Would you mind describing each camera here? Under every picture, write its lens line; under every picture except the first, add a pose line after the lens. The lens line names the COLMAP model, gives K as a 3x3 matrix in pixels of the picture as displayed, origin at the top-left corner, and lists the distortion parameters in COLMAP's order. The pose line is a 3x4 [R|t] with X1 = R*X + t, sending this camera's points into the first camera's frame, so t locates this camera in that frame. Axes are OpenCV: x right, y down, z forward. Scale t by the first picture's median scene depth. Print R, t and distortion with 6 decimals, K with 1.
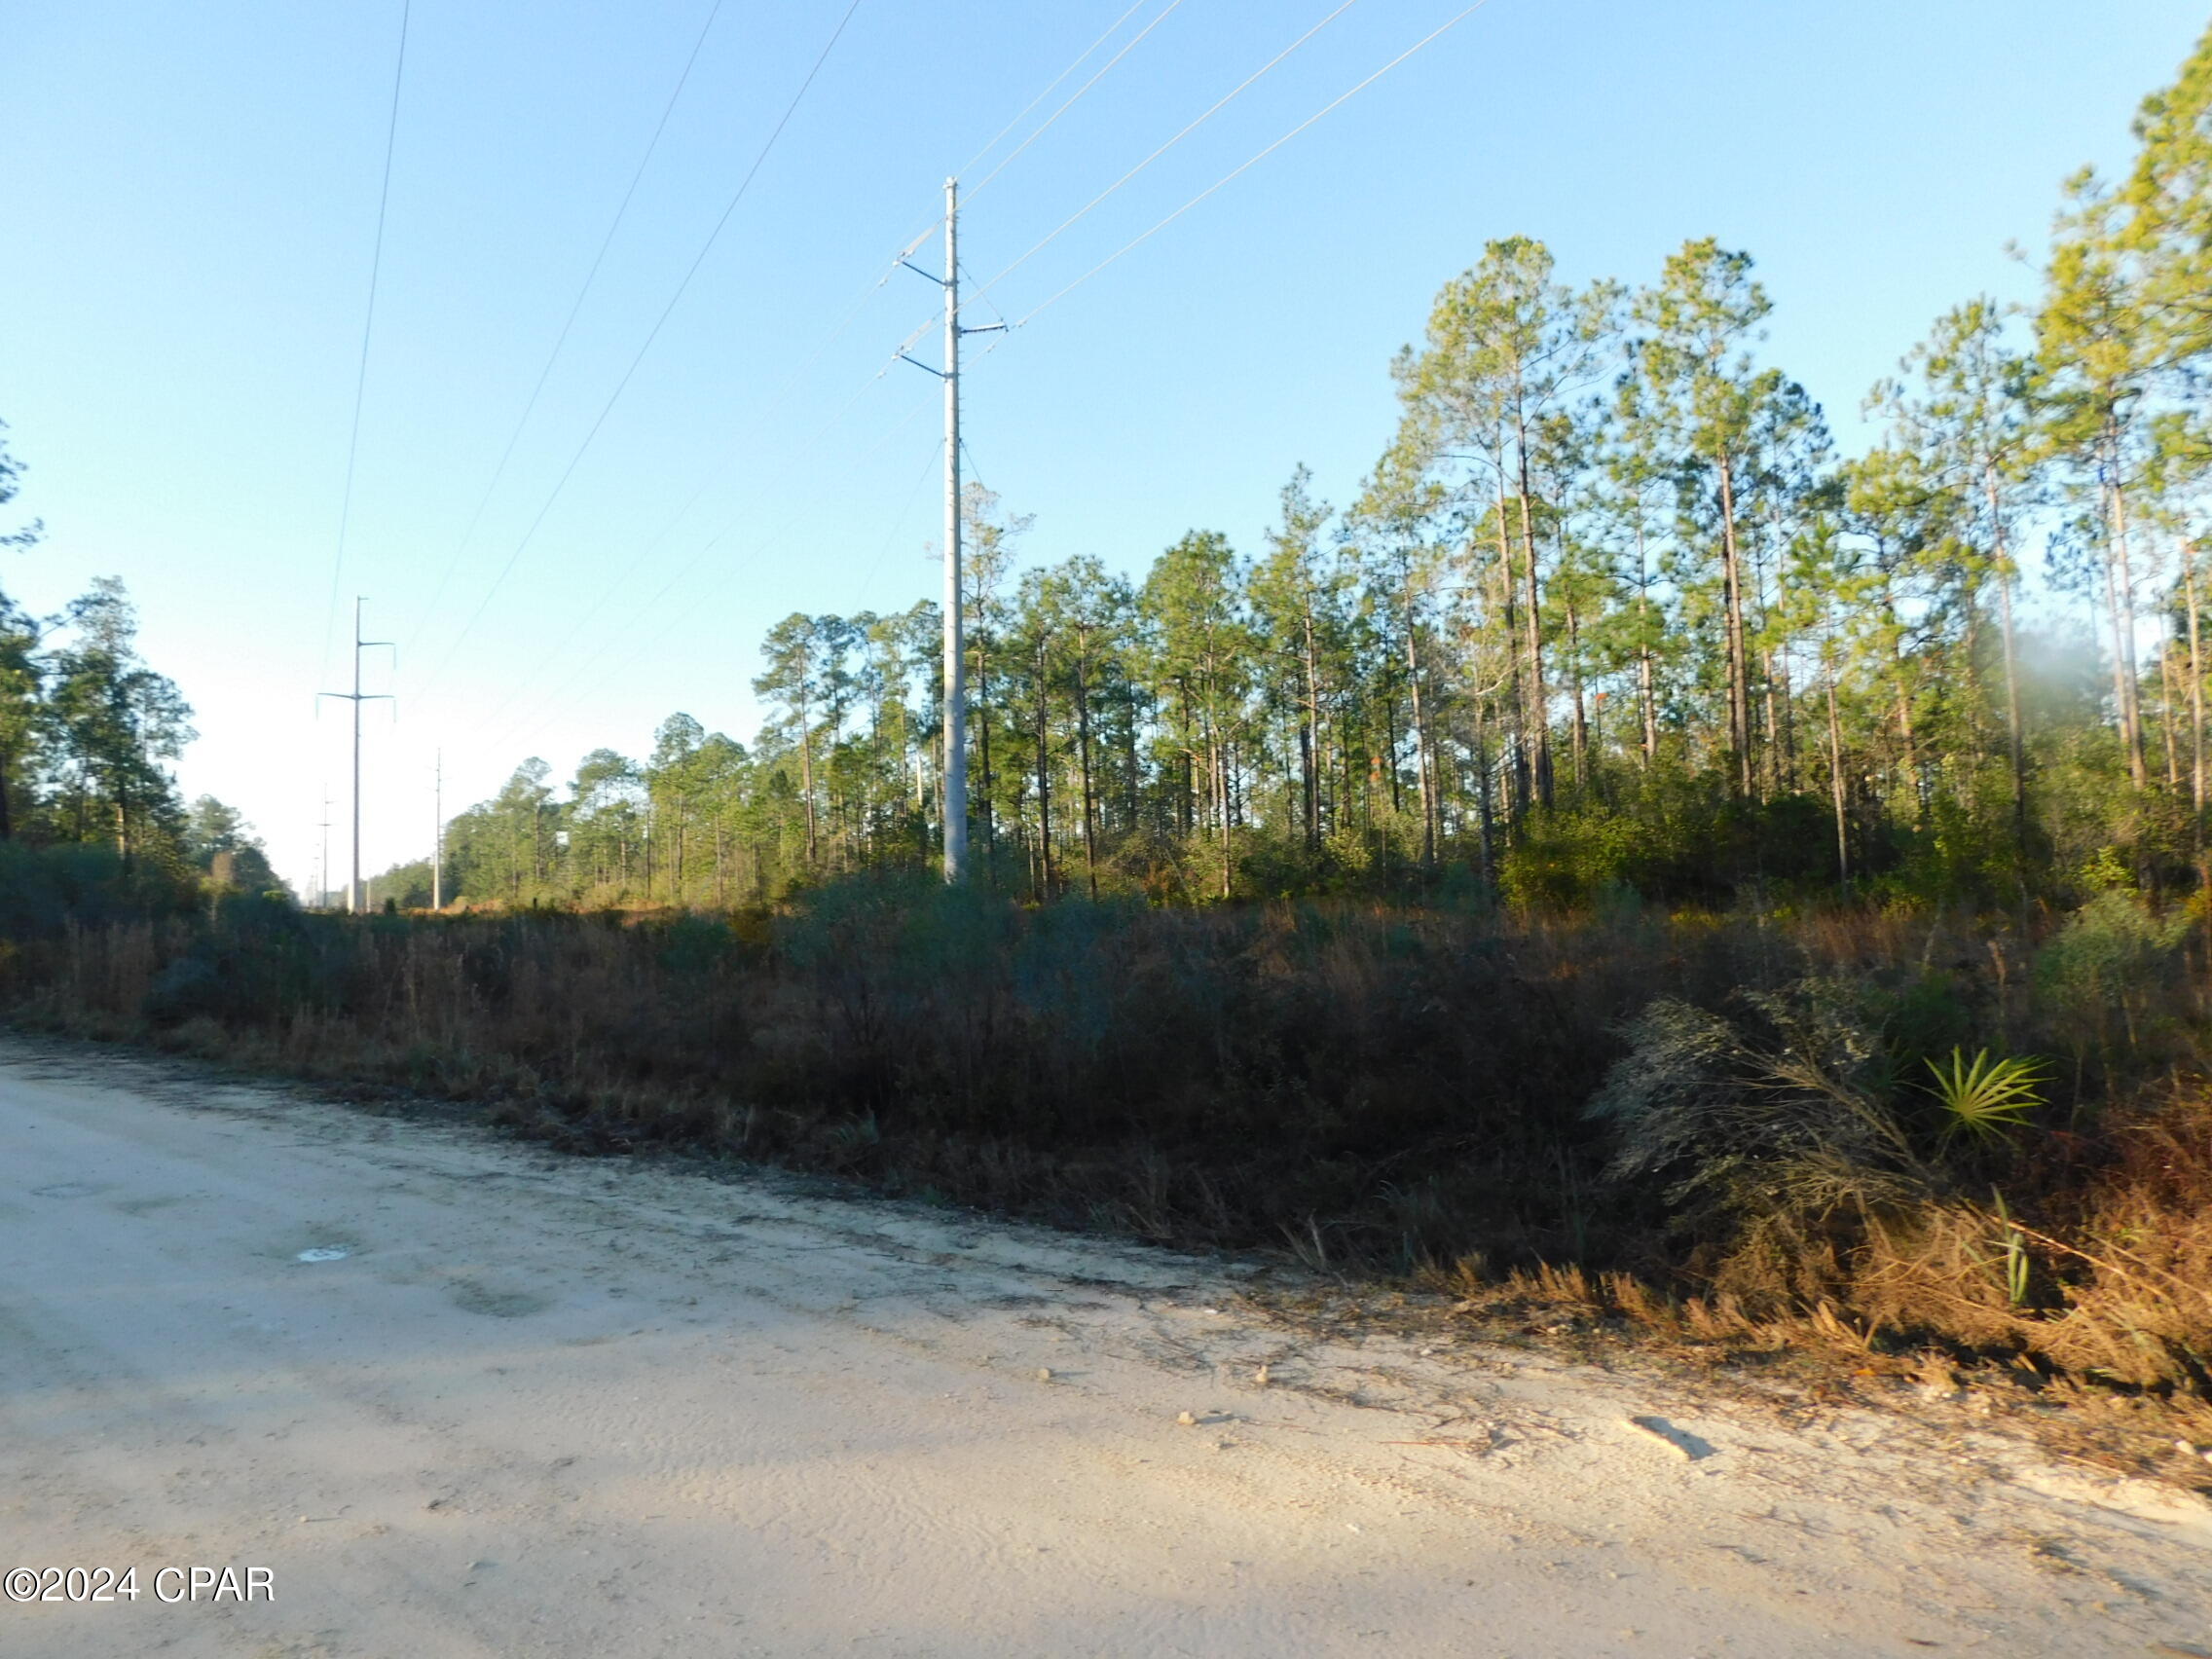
lens RADIAL K [[1502.3, 0, 1106.0], [0, 1502.3, 829.5], [0, 0, 1]] dist [-0.022424, 0.003731]
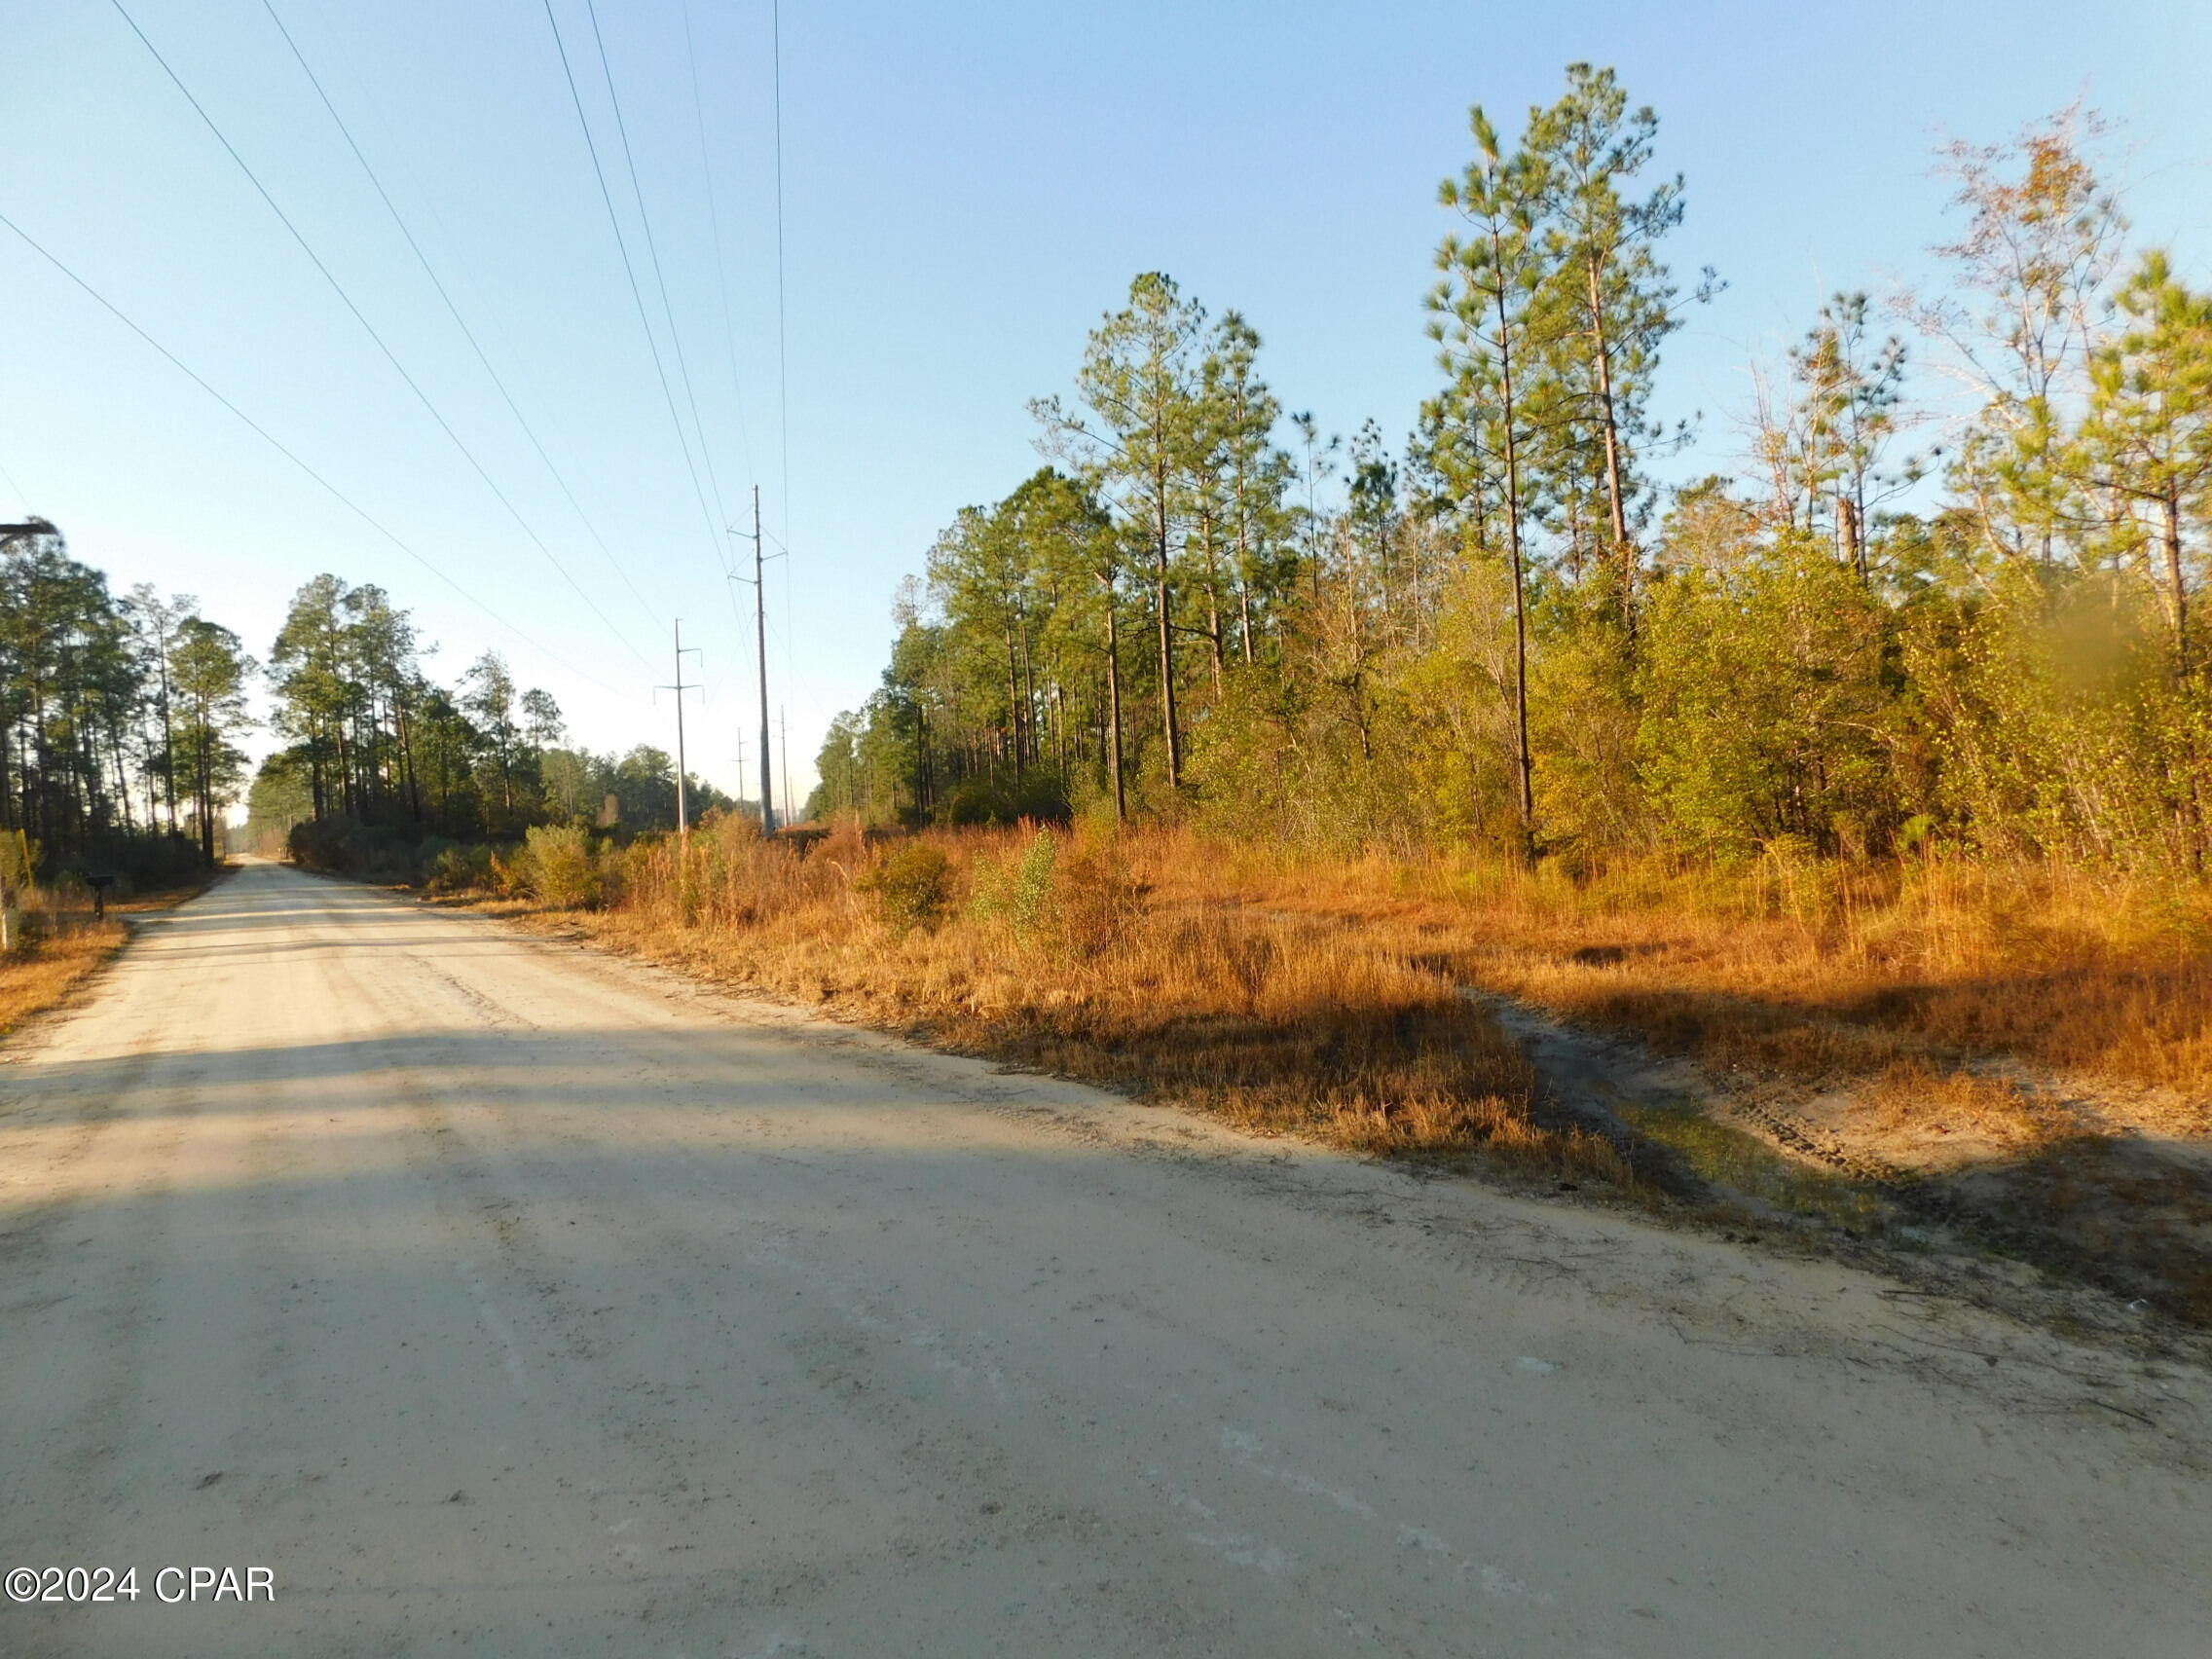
lens RADIAL K [[1464.1, 0, 1106.0], [0, 1464.1, 829.5], [0, 0, 1]] dist [-0.066769, 0.053973]
pose [[0.960055, -0.021149, -0.279012, 0.476086], [0.040086, 0.997250, 0.062341, -0.032333], [0.276926, -0.071035, 0.958262, -0.435441]]
